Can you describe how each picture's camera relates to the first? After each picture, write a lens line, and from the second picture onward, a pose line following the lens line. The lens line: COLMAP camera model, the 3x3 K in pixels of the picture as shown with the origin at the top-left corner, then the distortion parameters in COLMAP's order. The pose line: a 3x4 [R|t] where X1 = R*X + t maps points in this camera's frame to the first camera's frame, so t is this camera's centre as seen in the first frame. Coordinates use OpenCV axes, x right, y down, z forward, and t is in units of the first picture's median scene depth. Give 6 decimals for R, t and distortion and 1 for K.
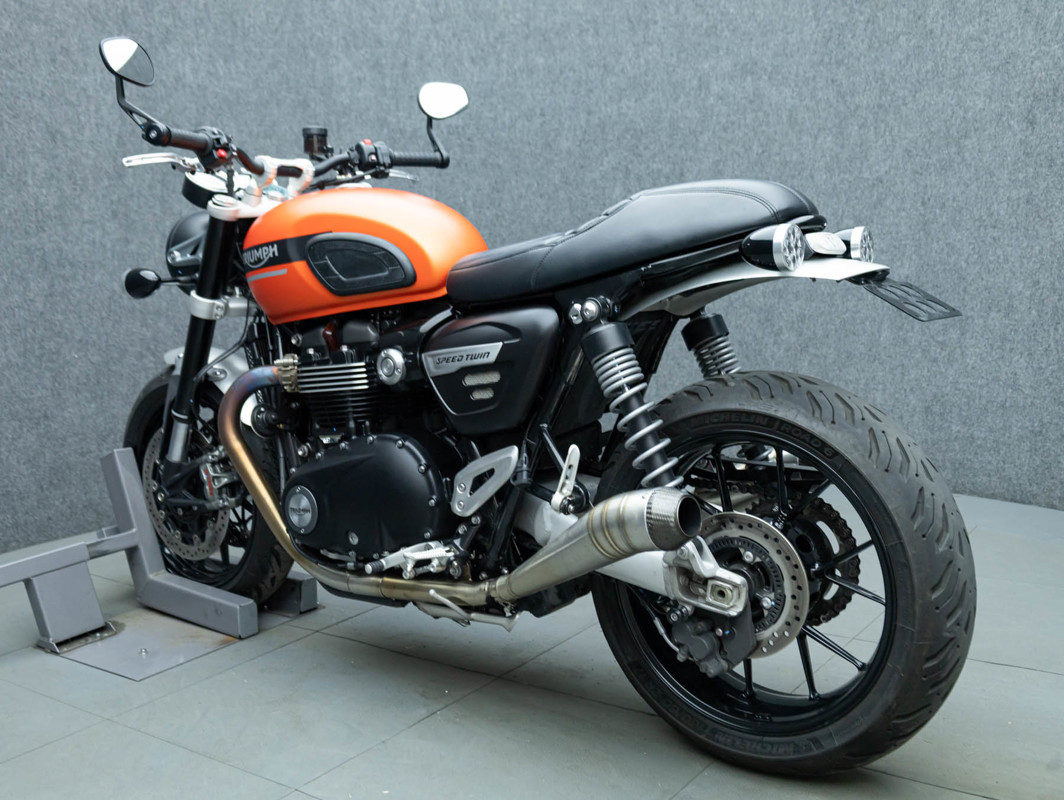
lens RADIAL K [[1132.4, 0, 542.3], [0, 1132.4, 403.8], [0, 0, 1]] dist [0.012146, 0.000000]
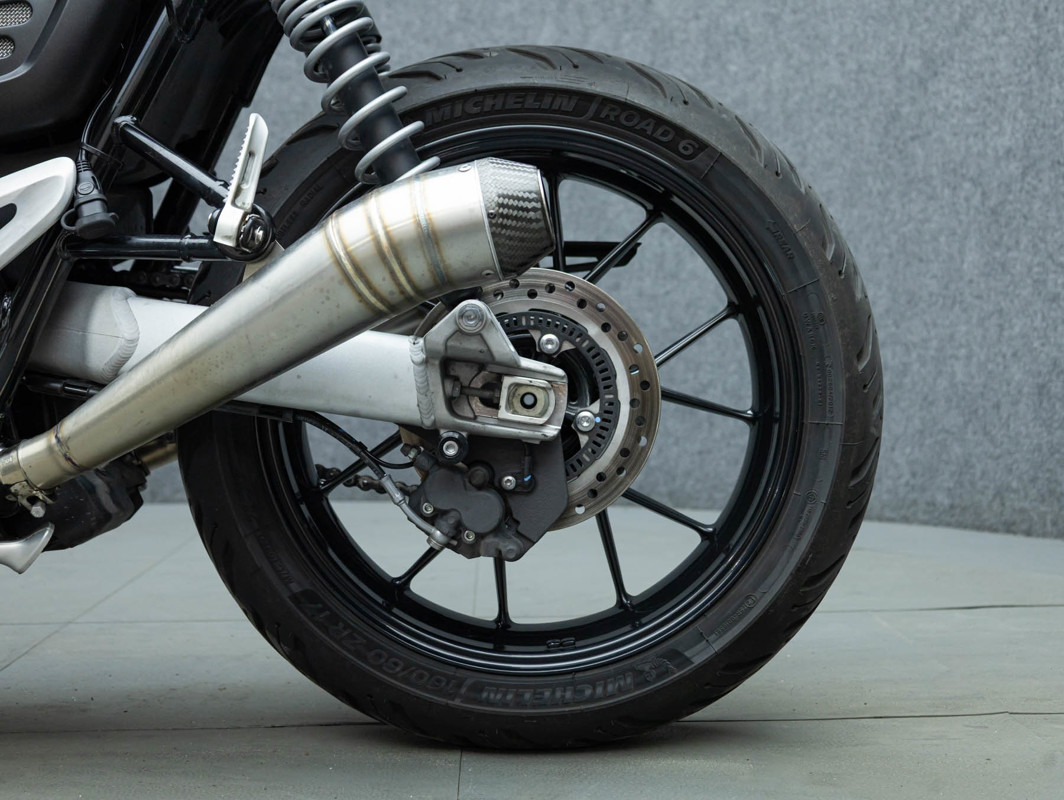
lens RADIAL K [[1478.3, 0, 530.0], [0, 1478.3, 398.3], [0, 0, 1]] dist [0.011515, 0.000000]
pose [[0.990896, 0.044619, -0.127024, 0.181369], [-0.056503, 0.994196, -0.091548, 0.087646], [0.122202, 0.097891, 0.987666, 0.254733]]
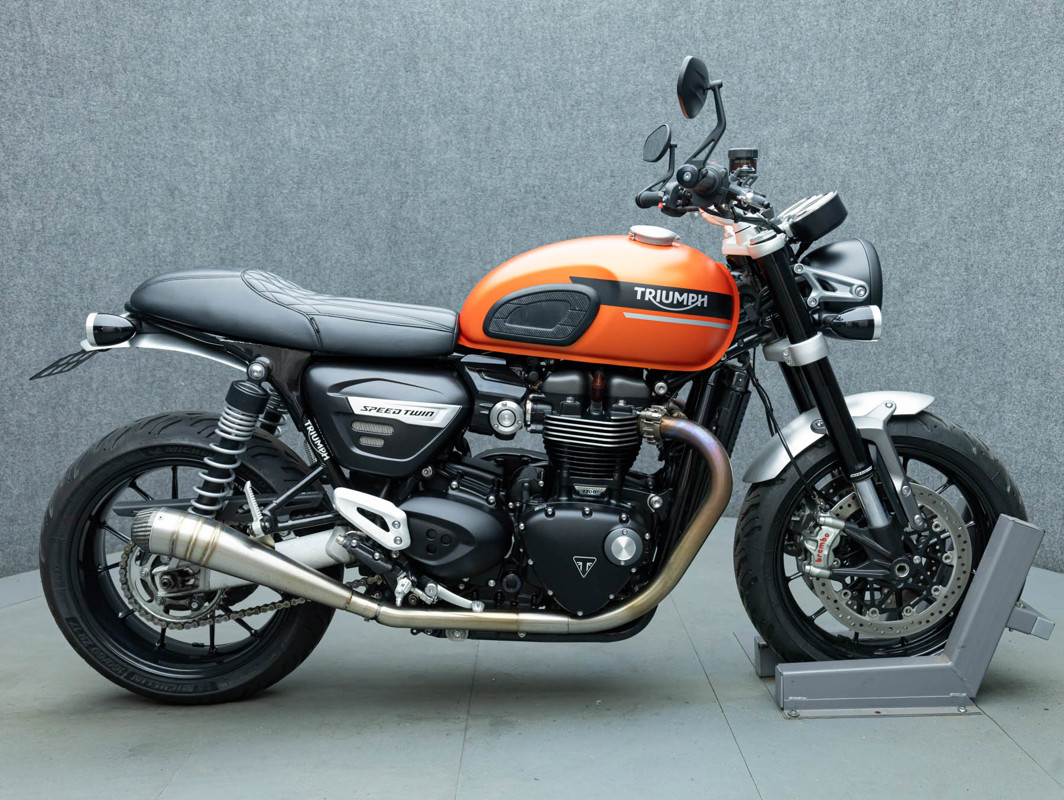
lens RADIAL K [[1053.1, 0, 542.1], [0, 1053.1, 403.5], [0, 0, 1]] dist [-0.001467, 0.000000]
pose [[0.987411, 0.044517, -0.151781, 0.103568], [-0.048092, 0.998643, -0.019965, -0.018005], [0.150686, 0.027013, 0.988212, 0.009675]]
